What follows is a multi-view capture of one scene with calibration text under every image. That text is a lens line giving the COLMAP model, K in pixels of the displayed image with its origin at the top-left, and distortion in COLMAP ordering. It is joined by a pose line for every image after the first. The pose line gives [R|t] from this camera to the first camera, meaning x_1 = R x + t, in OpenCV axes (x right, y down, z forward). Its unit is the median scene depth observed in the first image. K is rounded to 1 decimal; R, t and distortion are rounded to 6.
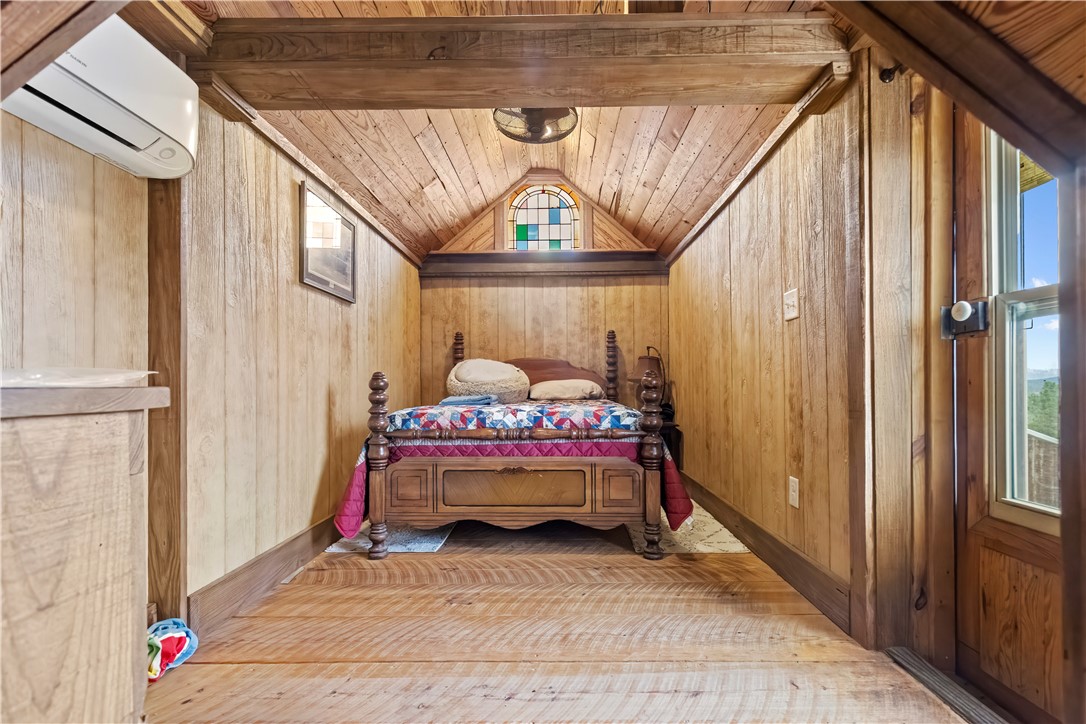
lens RADIAL K [[496.6, 0, 546.0], [0, 496.6, 387.4], [0, 0, 1]] dist [0.000936, -0.000073]
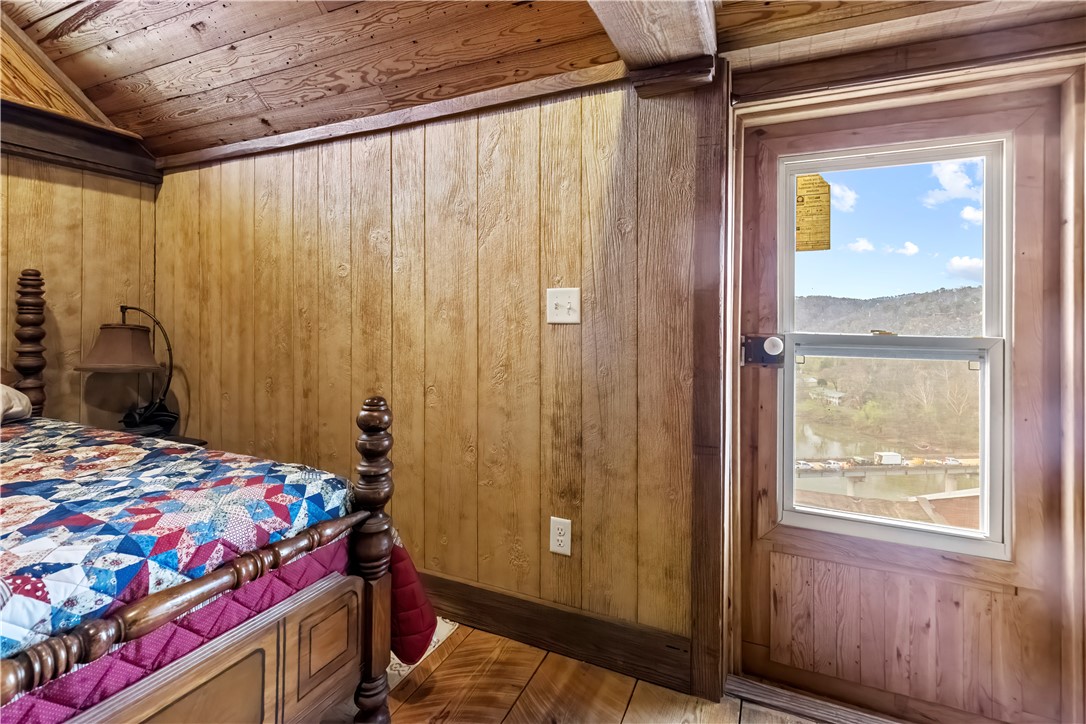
lens RADIAL K [[509.3, 0, 544.4], [0, 509.3, 322.0], [0, 0, 1]] dist [0.011176, -0.000503]
pose [[0.393485, 0.004388, 0.919321, -0.237787], [-0.007065, 0.999974, -0.001749, -0.116978], [-0.919304, -0.005806, 0.393505, 0.594633]]
